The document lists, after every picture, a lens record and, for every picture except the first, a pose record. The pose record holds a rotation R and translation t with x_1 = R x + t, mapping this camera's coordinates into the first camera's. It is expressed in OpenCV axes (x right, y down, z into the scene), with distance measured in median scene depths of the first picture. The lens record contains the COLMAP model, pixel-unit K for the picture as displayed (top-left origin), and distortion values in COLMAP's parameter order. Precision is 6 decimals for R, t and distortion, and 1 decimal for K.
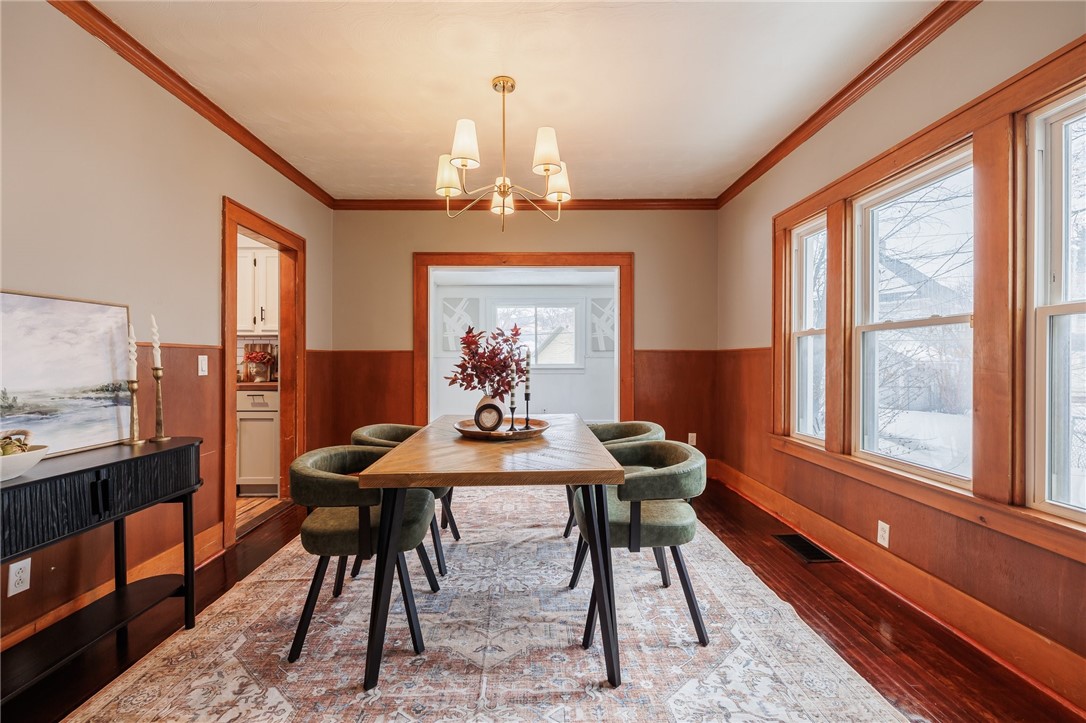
lens RADIAL K [[456.5, 0, 537.1], [0, 456.5, 359.4], [0, 0, 1]] dist [-0.003300, 0.000190]
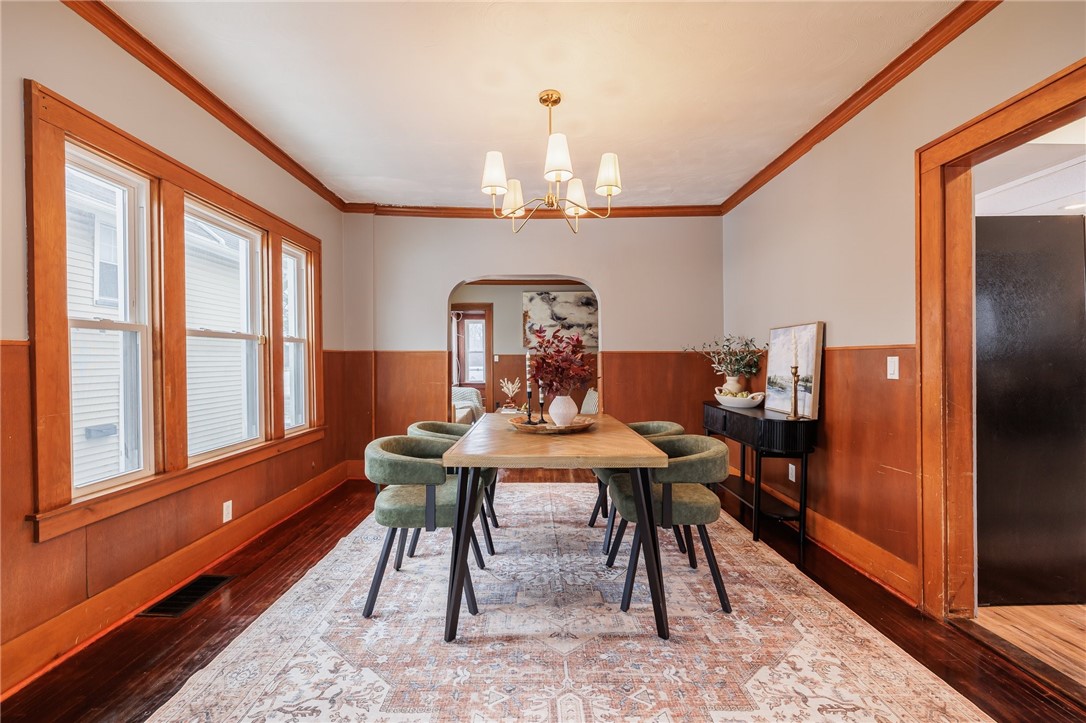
lens RADIAL K [[456.5, 0, 533.8], [0, 456.5, 357.6], [0, 0, 1]] dist [-0.003300, 0.000190]
pose [[-0.999776, 0.004154, 0.020739, -0.056413], [0.004113, 0.999990, -0.002006, -0.008377], [-0.020747, -0.001921, -0.999783, 2.095968]]
